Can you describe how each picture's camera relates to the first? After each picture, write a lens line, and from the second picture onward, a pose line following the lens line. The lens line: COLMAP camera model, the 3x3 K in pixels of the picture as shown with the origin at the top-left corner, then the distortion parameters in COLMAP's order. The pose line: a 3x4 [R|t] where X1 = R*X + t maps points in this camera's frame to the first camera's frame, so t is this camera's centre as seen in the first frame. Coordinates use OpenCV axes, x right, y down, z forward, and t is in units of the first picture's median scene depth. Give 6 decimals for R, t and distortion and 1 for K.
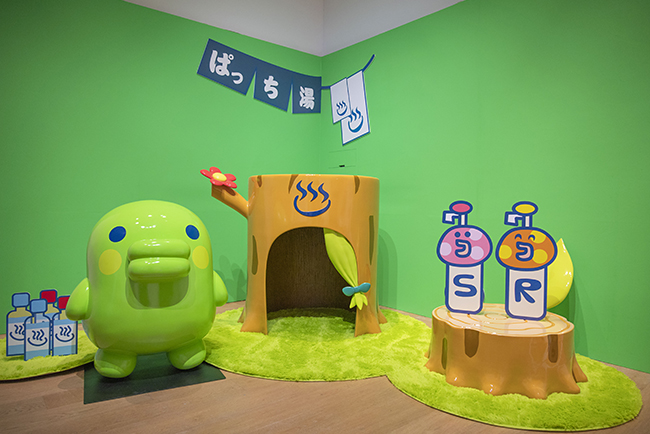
lens RADIAL K [[457.9, 0, 325.0], [0, 457.9, 217.0], [0, 0, 1]] dist [-0.006249, -0.010528]
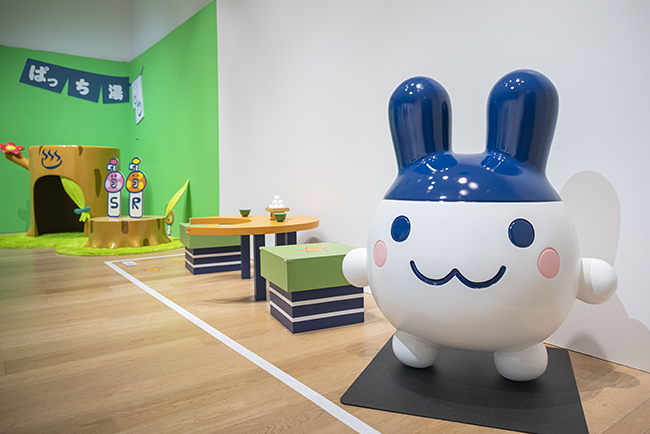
lens RADIAL K [[457.9, 0, 325.0], [0, 457.9, 217.0], [0, 0, 1]] dist [-0.006249, -0.010528]
pose [[0.999832, -0.018296, 0.000851, 0.931589], [0.018204, 0.997774, 0.064152, 0.081333], [-0.002023, -0.064126, 0.997940, -0.715691]]
